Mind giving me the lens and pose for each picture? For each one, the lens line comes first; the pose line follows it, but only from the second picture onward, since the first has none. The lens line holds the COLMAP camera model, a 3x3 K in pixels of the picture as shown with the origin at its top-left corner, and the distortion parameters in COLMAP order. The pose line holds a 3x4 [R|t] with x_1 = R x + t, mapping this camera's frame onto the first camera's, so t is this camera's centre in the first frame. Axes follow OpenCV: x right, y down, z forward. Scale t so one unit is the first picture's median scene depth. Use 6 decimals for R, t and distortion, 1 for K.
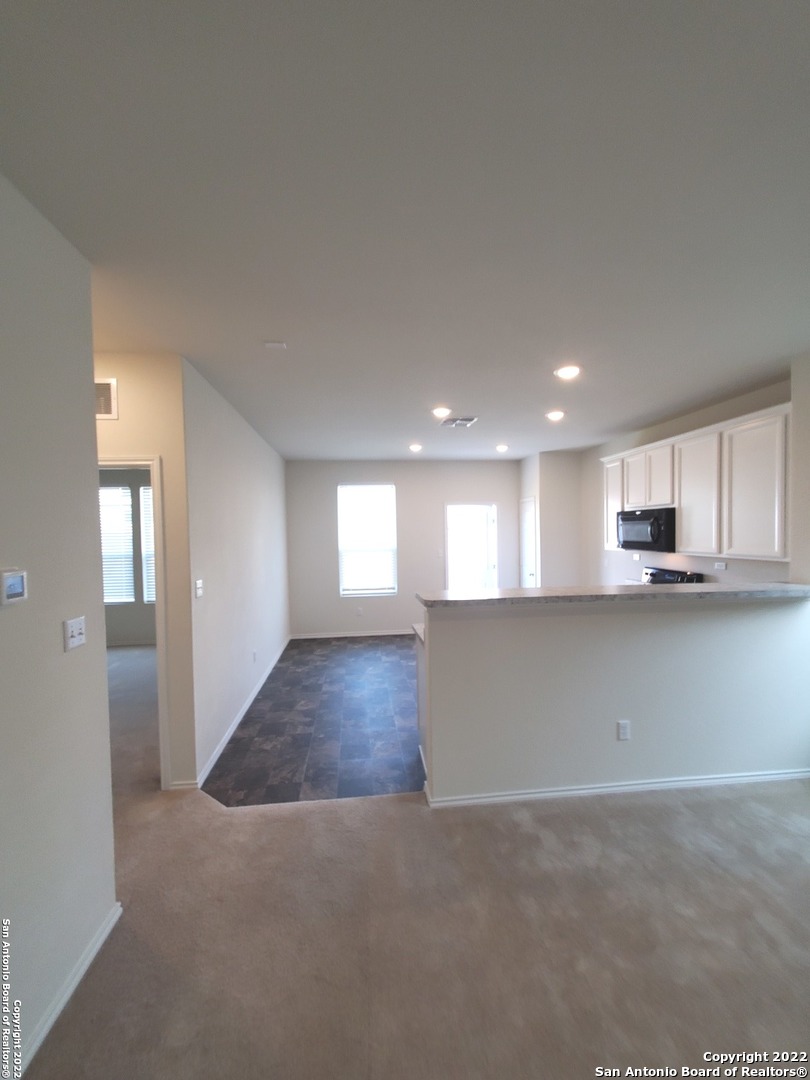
lens RADIAL K [[427.3, 0, 398.9], [0, 427.3, 541.6], [0, 0, 1]] dist [0.006437, 0.000475]
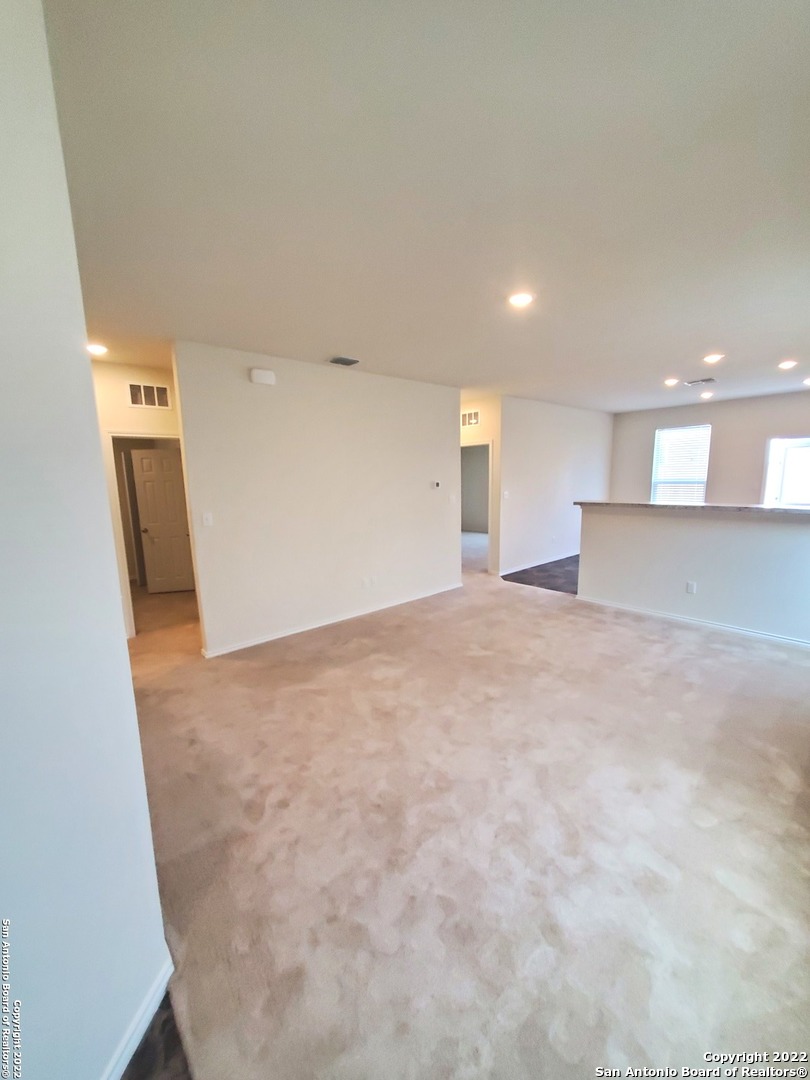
lens RADIAL K [[427.3, 0, 398.9], [0, 427.3, 541.6], [0, 0, 1]] dist [0.006437, 0.000475]
pose [[0.568968, 0.123711, -0.813001, 1.217760], [-0.001942, 0.988819, 0.149105, 0.014773], [0.822357, -0.083258, 0.562847, -0.875114]]
